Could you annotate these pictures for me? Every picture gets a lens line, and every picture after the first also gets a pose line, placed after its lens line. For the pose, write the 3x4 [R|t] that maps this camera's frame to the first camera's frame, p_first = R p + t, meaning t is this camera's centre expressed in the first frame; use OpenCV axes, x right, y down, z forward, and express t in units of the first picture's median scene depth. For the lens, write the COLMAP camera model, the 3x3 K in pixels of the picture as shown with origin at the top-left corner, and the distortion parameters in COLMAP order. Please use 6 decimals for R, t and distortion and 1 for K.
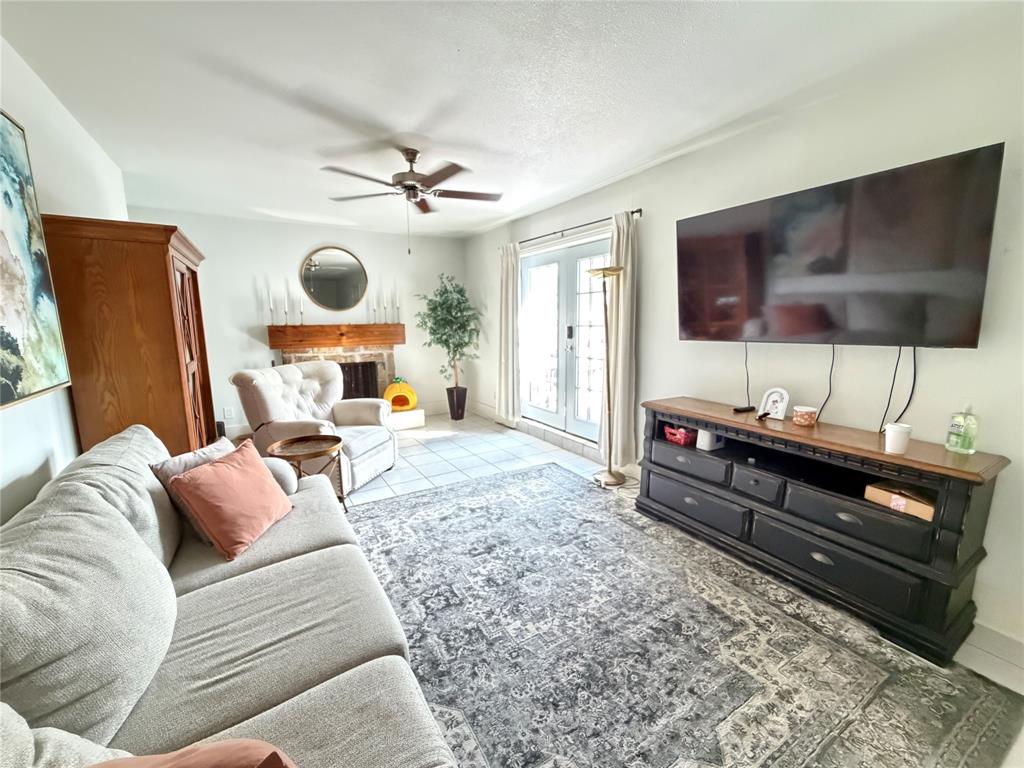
lens RADIAL K [[408.6, 0, 505.2], [0, 408.6, 385.8], [0, 0, 1]] dist [0.003171, -0.000377]
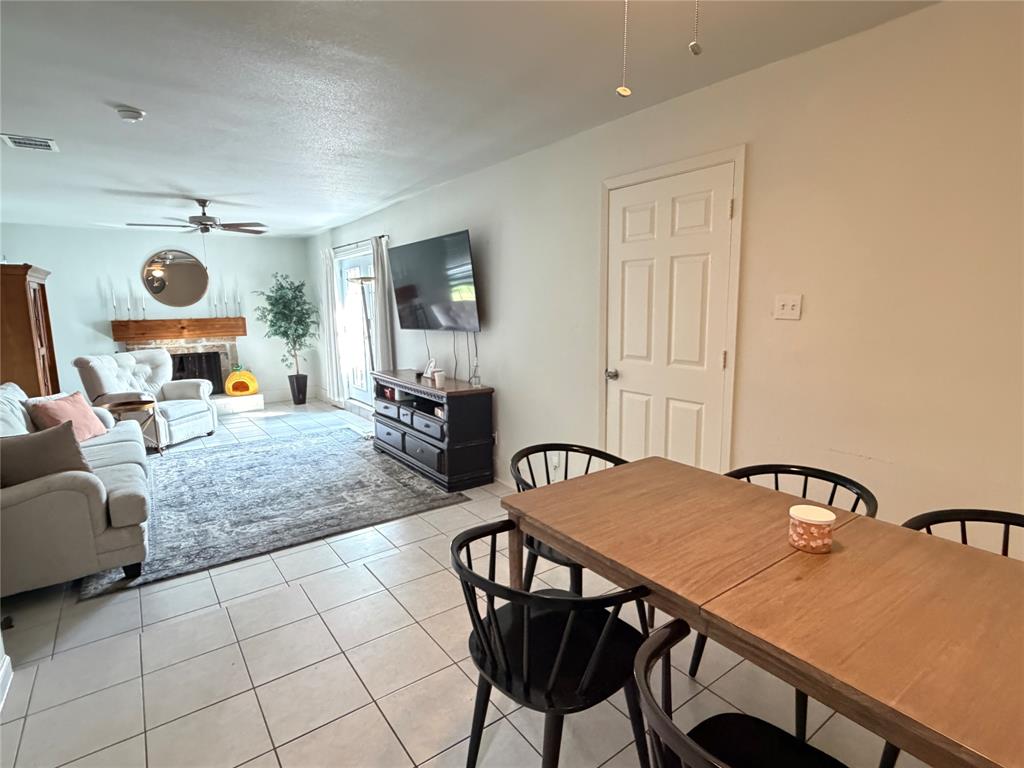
lens RADIAL K [[525.0, 0, 506.7], [0, 525.0, 385.1], [0, 0, 1]] dist [-0.001460, 0.002385]
pose [[0.997086, -0.019491, 0.073750, 0.685154], [0.020216, 0.999754, -0.009098, 0.113715], [-0.073555, 0.010563, 0.997235, -0.906886]]
